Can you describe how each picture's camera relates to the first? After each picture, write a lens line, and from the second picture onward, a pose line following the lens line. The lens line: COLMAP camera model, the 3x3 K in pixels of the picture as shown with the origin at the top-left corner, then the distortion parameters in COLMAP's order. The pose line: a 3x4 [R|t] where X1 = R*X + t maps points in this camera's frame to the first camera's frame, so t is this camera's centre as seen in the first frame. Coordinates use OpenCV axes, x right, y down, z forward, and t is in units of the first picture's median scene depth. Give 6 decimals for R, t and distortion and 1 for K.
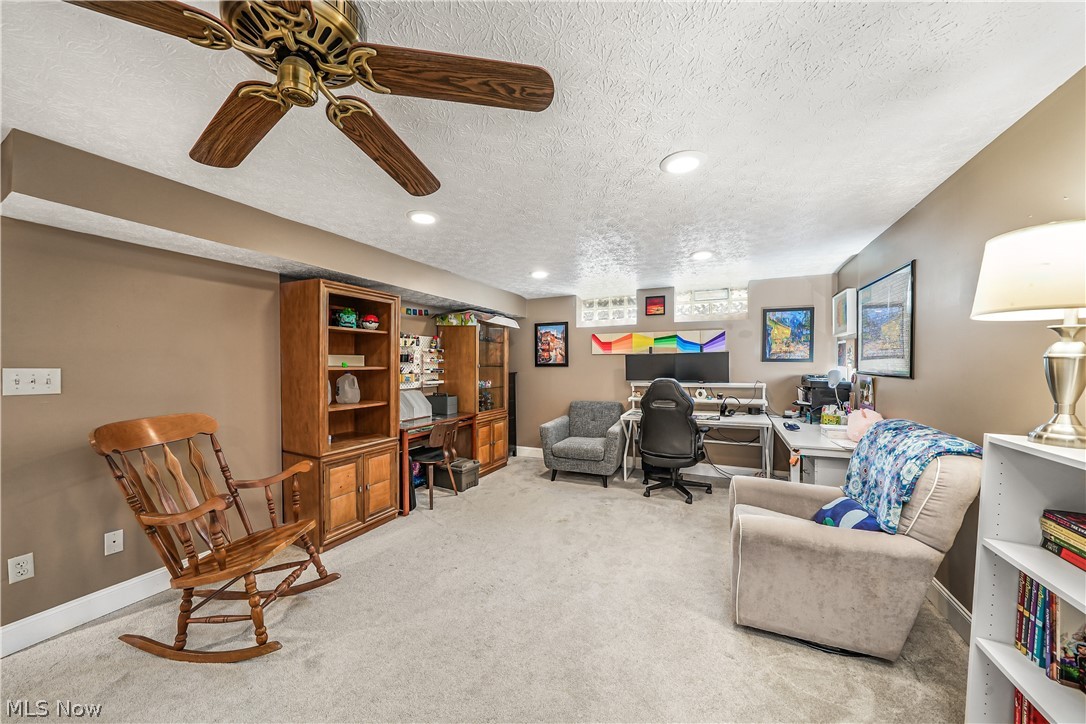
lens RADIAL K [[377.1, 0, 543.7], [0, 377.1, 371.4], [0, 0, 1]] dist [-0.026408, 0.000009]
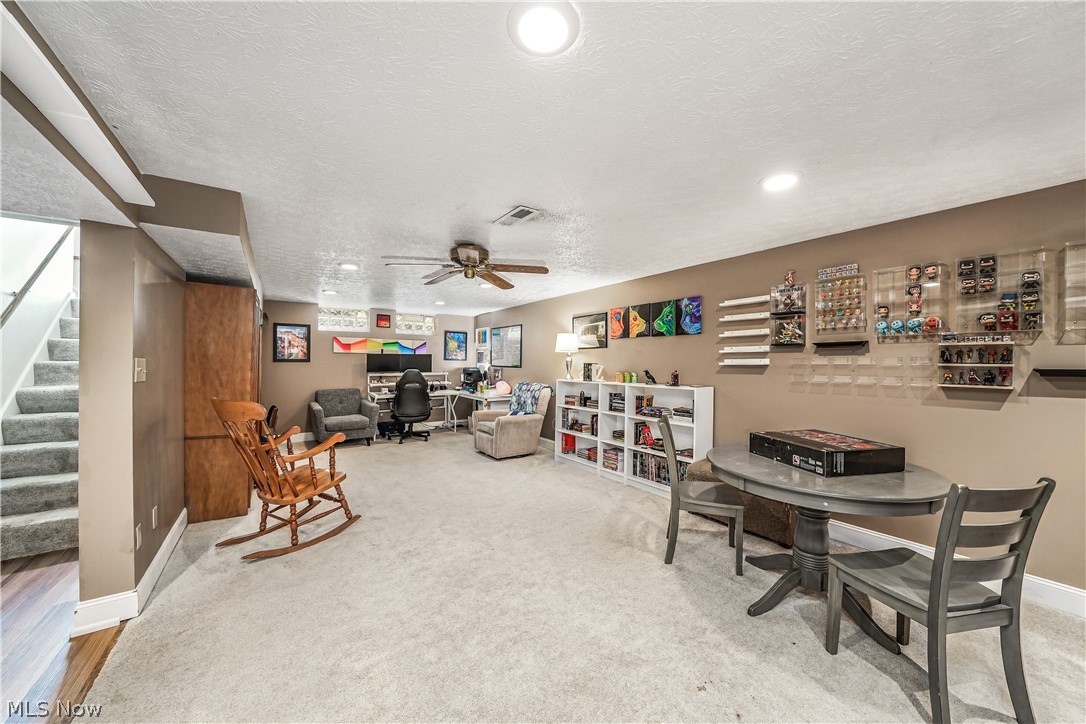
lens RADIAL K [[367.9, 0, 539.2], [0, 367.9, 362.6], [0, 0, 1]] dist [-0.010747, 0.000035]
pose [[0.491562, 0.008213, 0.870804, -0.726896], [0.006489, 0.999893, -0.013093, 0.011025], [-0.870818, 0.012087, 0.491456, -0.255673]]
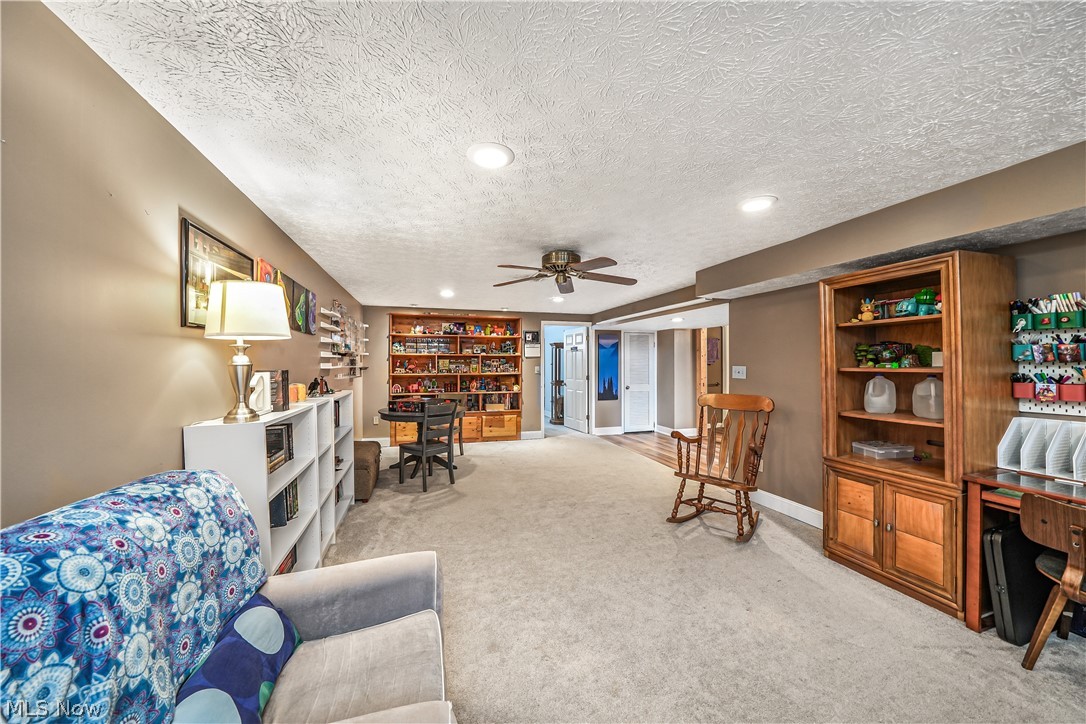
lens RADIAL K [[367.9, 0, 539.2], [0, 367.9, 362.6], [0, 0, 1]] dist [-0.010747, 0.000035]
pose [[-0.722404, 0.003486, -0.691462, 0.384643], [-0.008517, 0.999867, 0.013940, -0.019669], [0.691419, 0.015960, -0.722278, 0.731432]]
